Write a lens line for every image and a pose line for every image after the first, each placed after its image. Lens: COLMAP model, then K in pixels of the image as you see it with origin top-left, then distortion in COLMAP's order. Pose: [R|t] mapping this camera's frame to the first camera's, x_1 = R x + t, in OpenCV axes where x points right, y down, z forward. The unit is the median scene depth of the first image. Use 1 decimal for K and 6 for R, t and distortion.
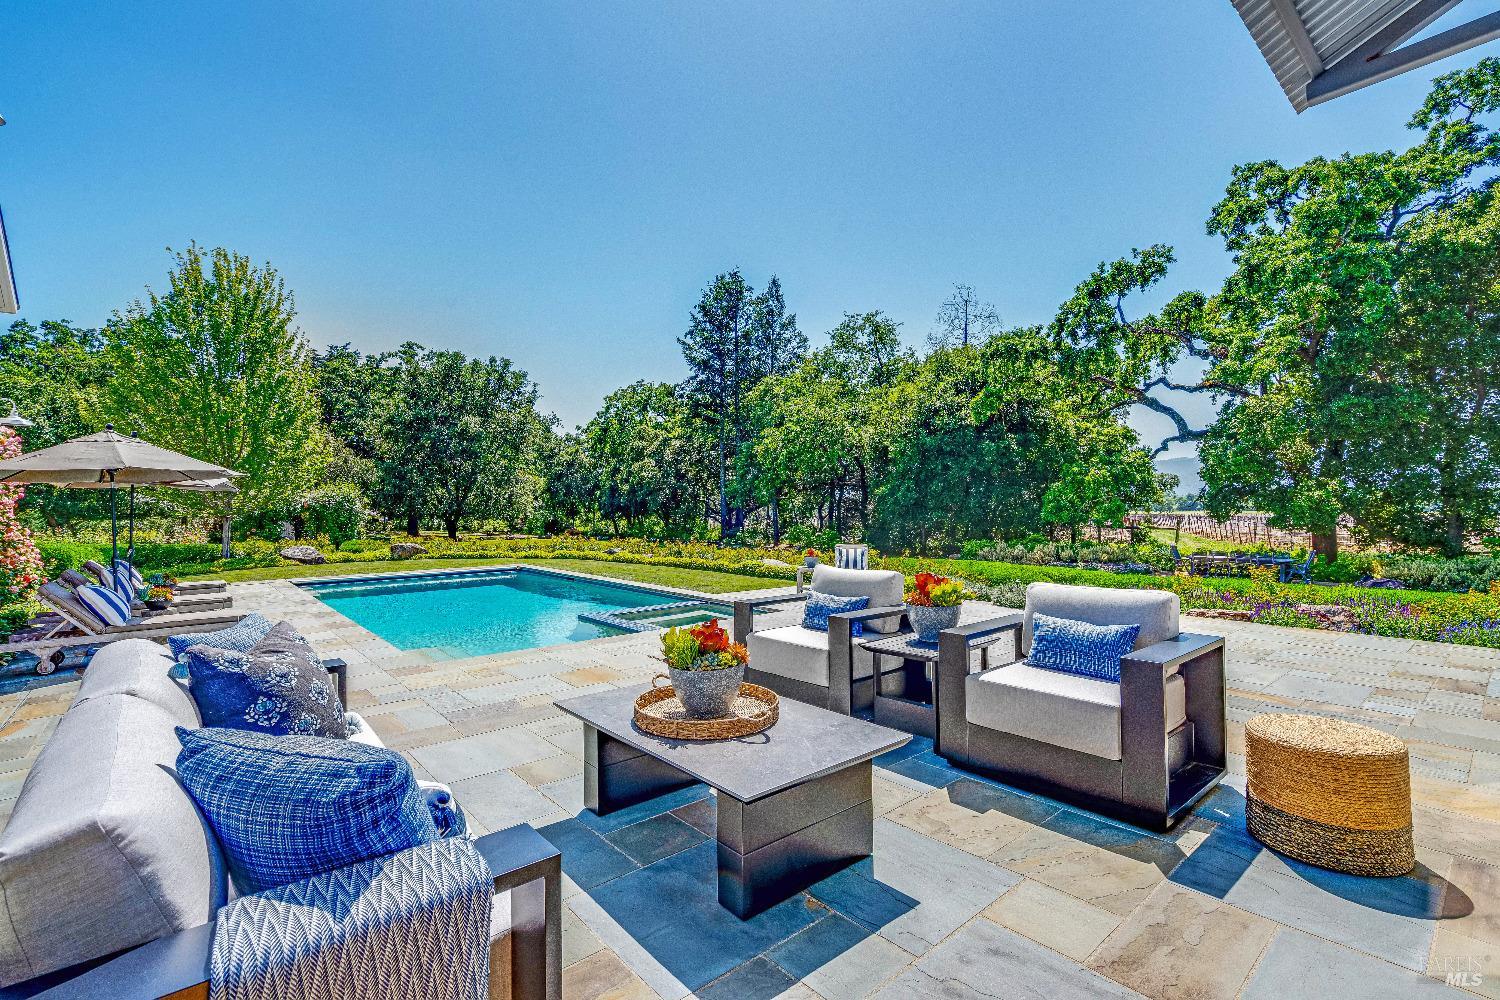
lens RADIAL K [[678.2, 0, 745.9], [0, 678.2, 494.9], [0, 0, 1]] dist [0.001451, 0.000364]
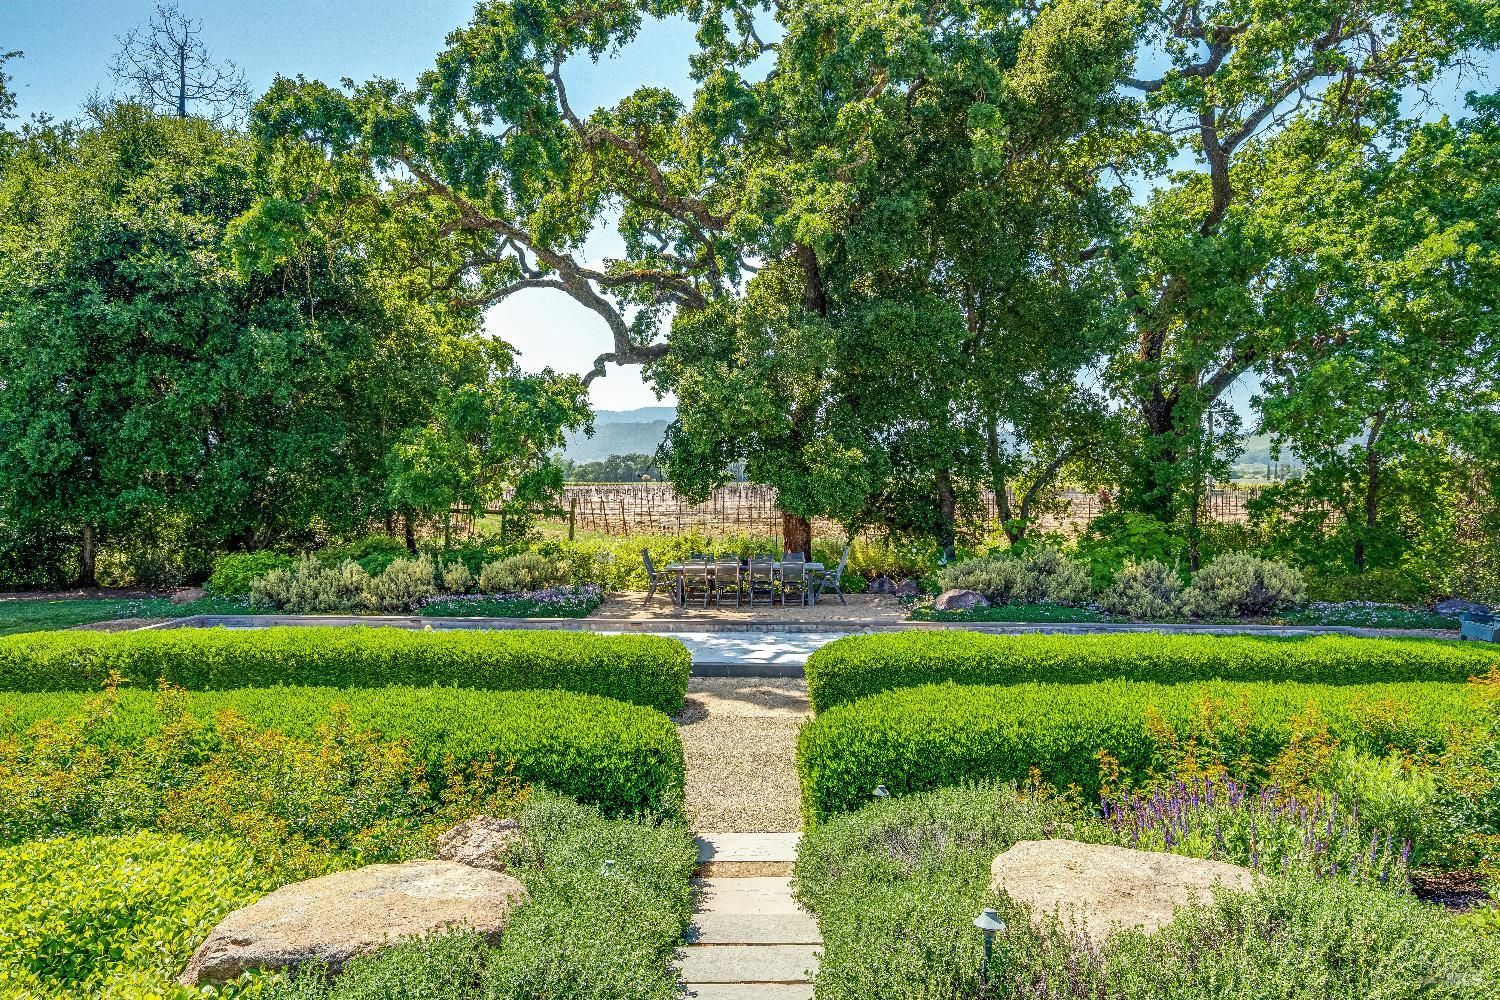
lens RADIAL K [[1016.4, 0, 750.0], [0, 1016.4, 500.0], [0, 0, 1]] dist [0.005508, 0.001124]
pose [[0.659297, -0.016284, 0.751707, 0.041823], [-0.011694, 0.999422, 0.031906, 0.004770], [-0.751792, -0.029826, 0.658725, 0.208528]]
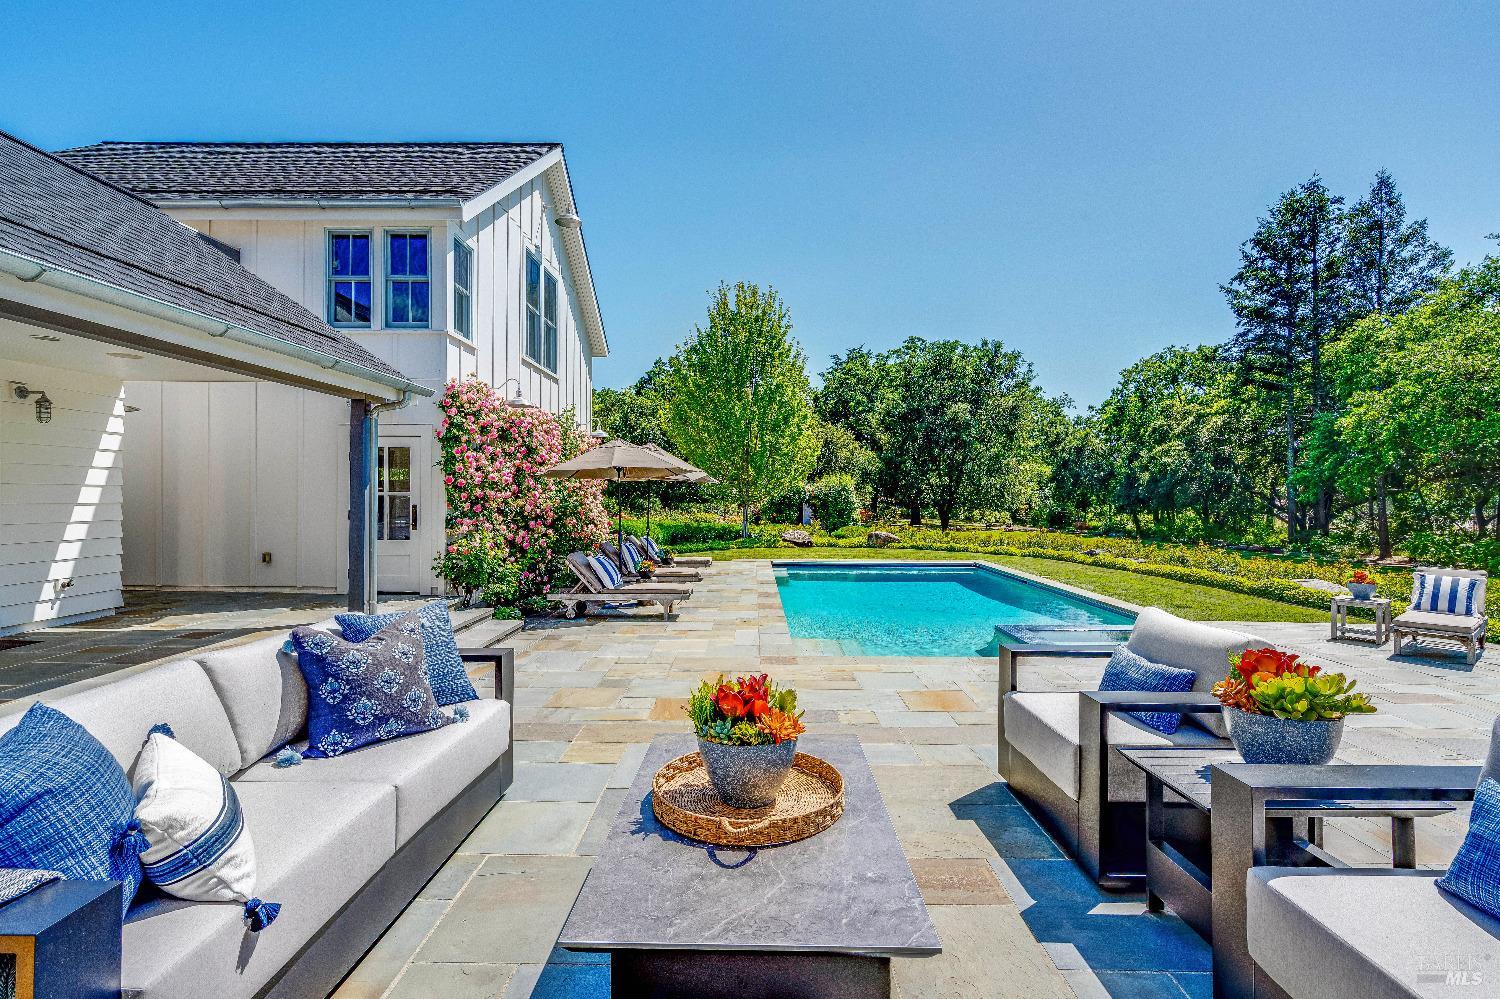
lens RADIAL K [[706.4, 0, 746.2], [0, 706.4, 484.8], [0, 0, 1]] dist [0.002051, 0.000183]
pose [[0.756699, 0.002656, -0.653758, 0.024826], [-0.001600, 0.999996, 0.002210, -0.001609], [0.653762, -0.000626, 0.756700, 0.021425]]
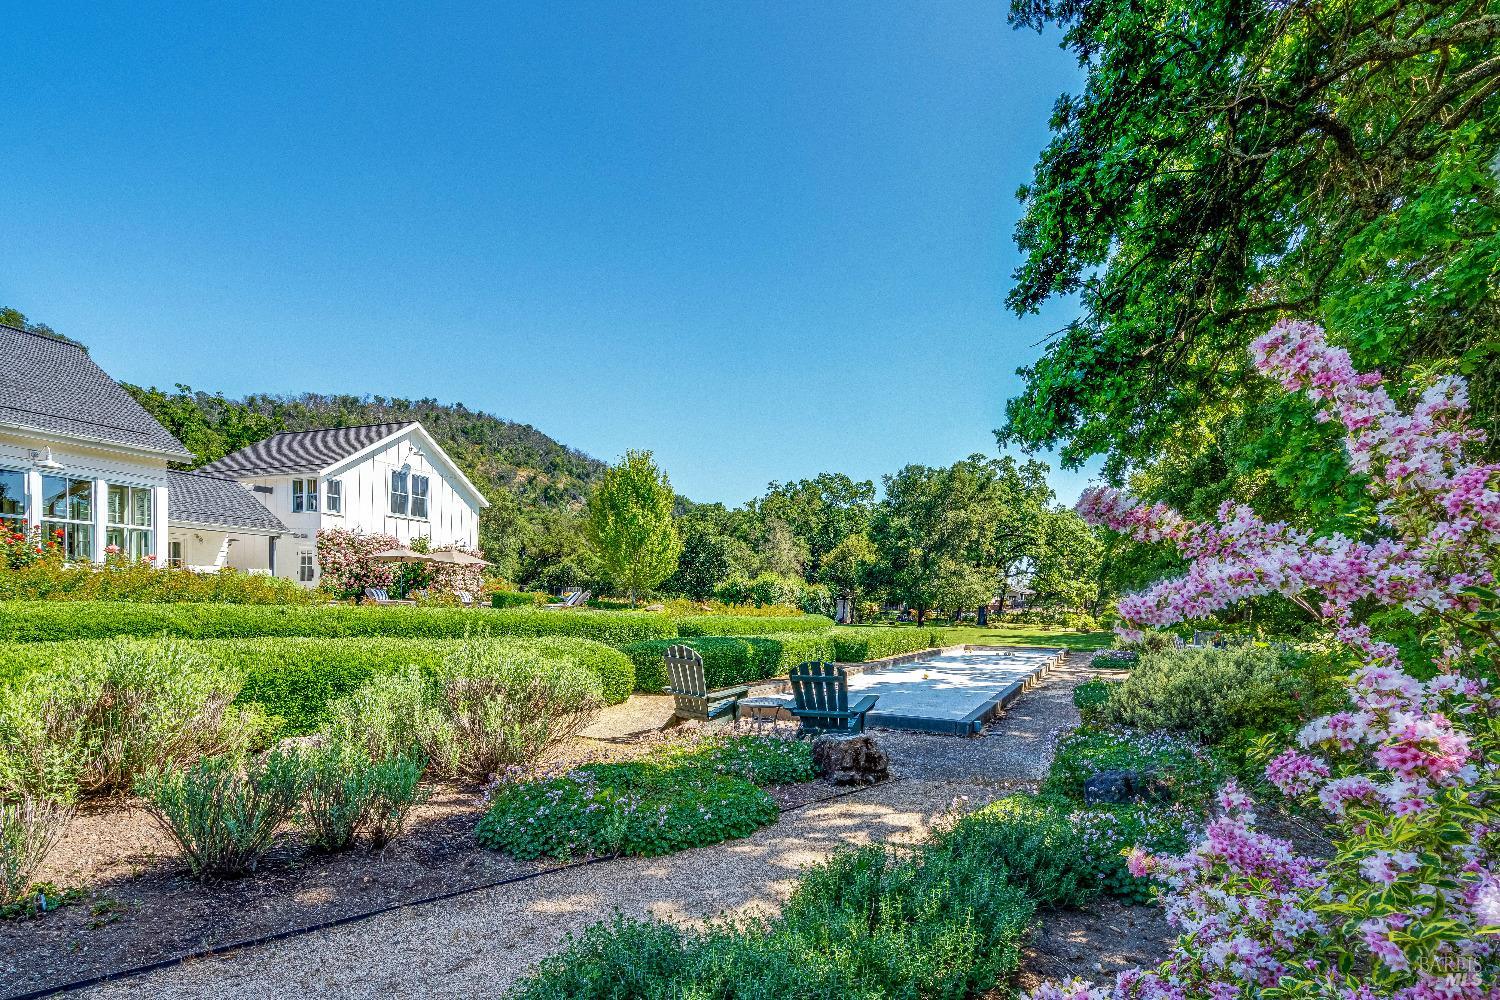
lens RADIAL K [[771.5, 0, 792.0], [0, 771.5, 613.4], [0, 0, 1]] dist [0.001998, -0.000001]
pose [[0.475653, 0.022298, -0.879350, 0.565543], [-0.010338, 0.999751, 0.019759, 0.023274], [0.879572, -0.000308, 0.475766, 0.149658]]
